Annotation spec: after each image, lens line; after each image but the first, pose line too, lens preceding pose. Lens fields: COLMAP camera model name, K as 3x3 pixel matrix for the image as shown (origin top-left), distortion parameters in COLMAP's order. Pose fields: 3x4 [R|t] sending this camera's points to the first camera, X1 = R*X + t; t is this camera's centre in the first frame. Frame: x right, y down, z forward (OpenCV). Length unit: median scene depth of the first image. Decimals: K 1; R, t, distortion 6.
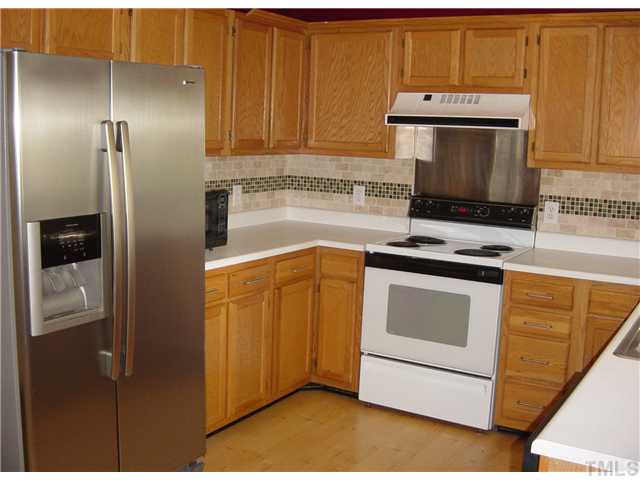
lens RADIAL K [[746.6, 0, 318.4], [0, 746.6, 226.7], [0, 0, 1]] dist [-0.144918, 0.009980]
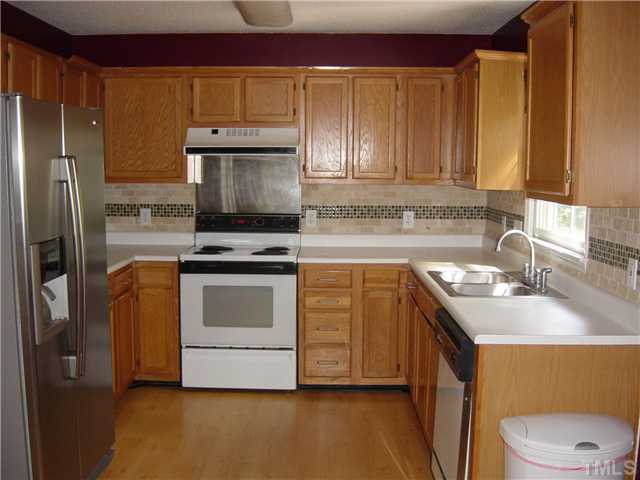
lens RADIAL K [[707.1, 0, 320.0], [0, 707.1, 240.0], [0, 0, 1]] dist [-0.120100, 0.004855]
pose [[0.864234, -0.080917, 0.496540, -0.293894], [0.087243, 0.996132, 0.010485, 0.007143], [-0.495468, 0.034258, 0.867950, -0.089724]]
